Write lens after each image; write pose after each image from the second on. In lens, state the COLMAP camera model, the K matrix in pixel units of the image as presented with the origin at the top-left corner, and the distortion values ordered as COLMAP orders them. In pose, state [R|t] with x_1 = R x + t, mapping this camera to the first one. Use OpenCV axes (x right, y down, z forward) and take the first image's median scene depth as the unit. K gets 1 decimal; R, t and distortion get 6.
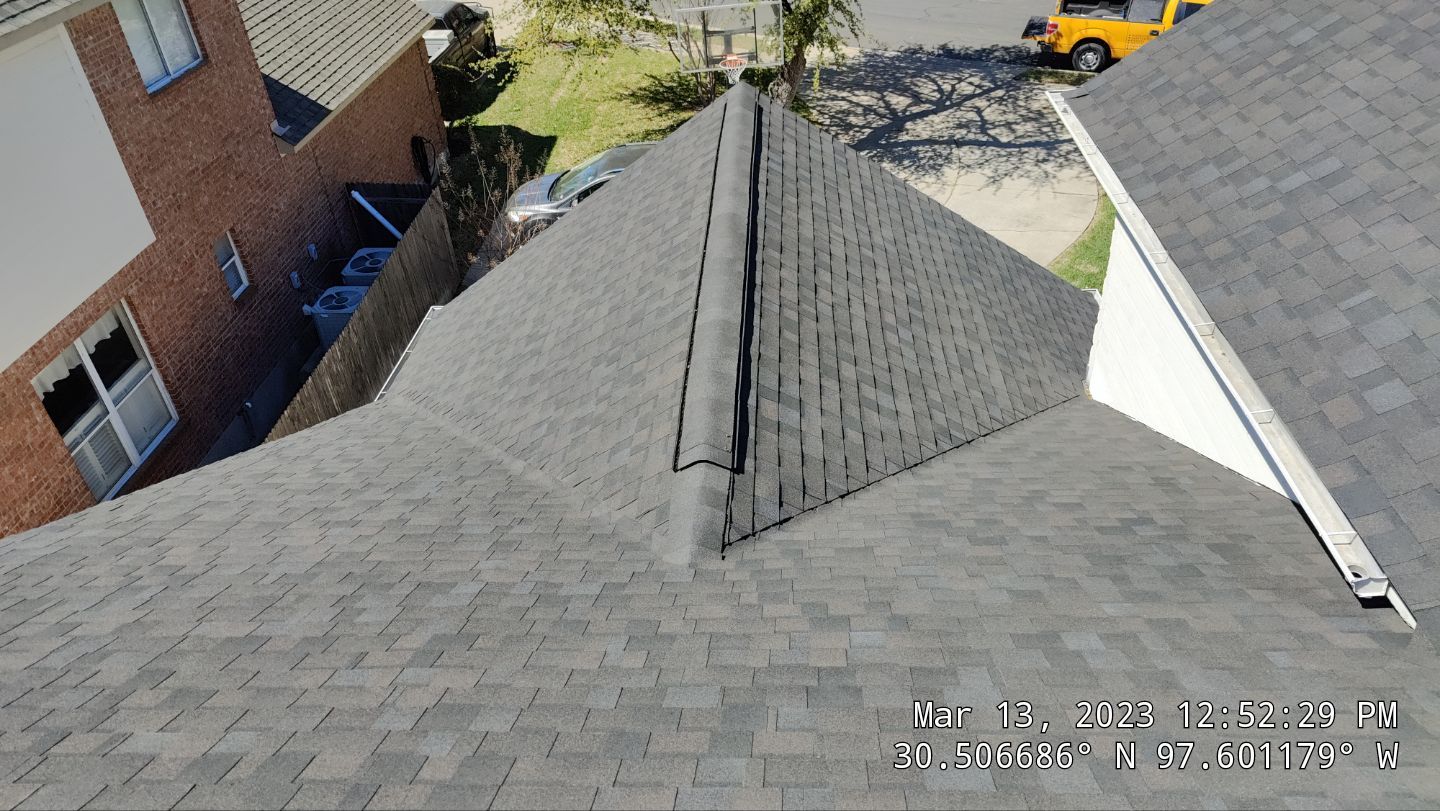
lens RADIAL K [[977.1, 0, 738.1], [0, 977.1, 411.3], [0, 0, 1]] dist [0.006975, -0.027682]
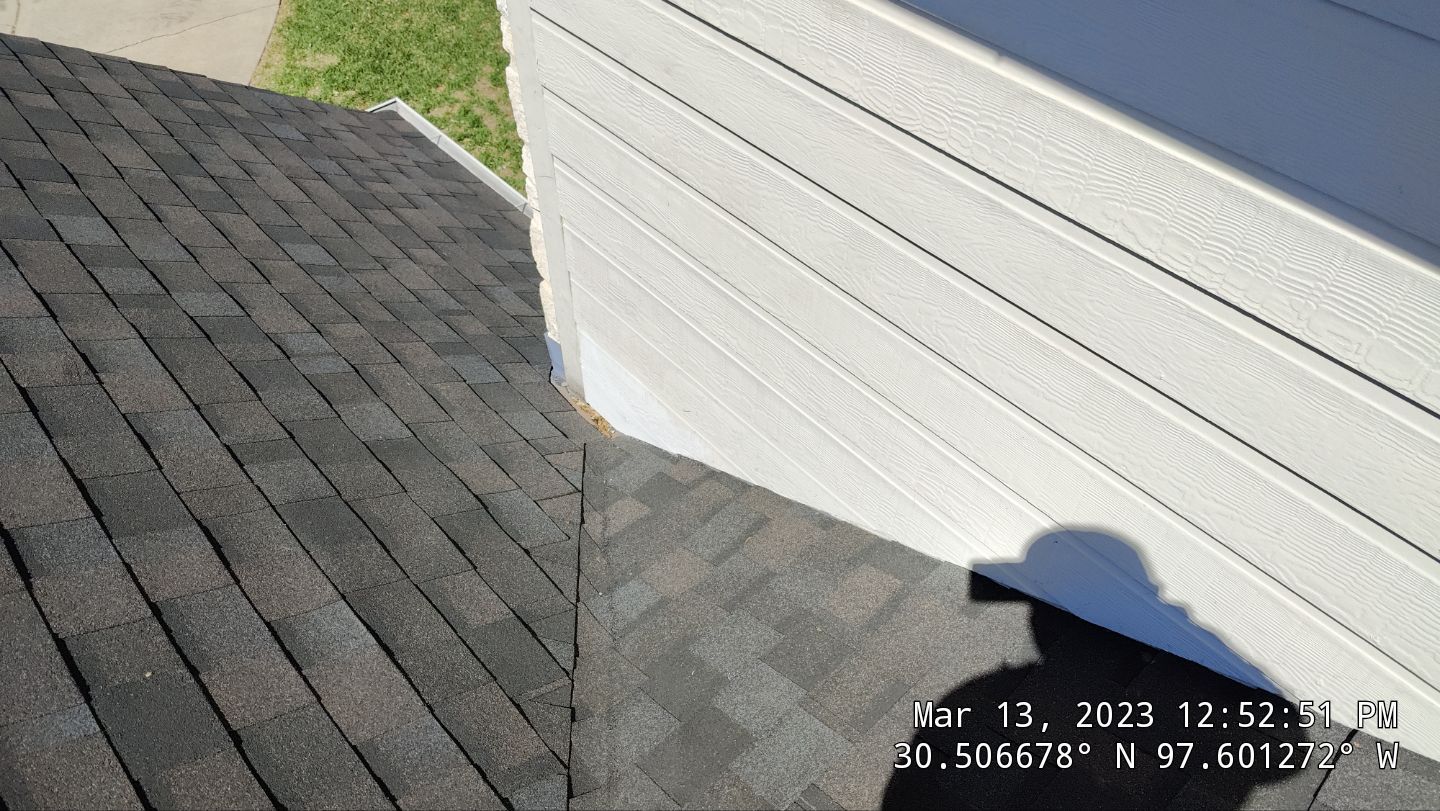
lens RADIAL K [[977.1, 0, 738.1], [0, 977.1, 411.3], [0, 0, 1]] dist [0.006975, -0.027682]
pose [[0.690240, -0.491759, 0.530793, 0.184672], [0.371369, 0.870340, 0.323409, -0.095641], [-0.621010, -0.026110, 0.783368, 0.606981]]
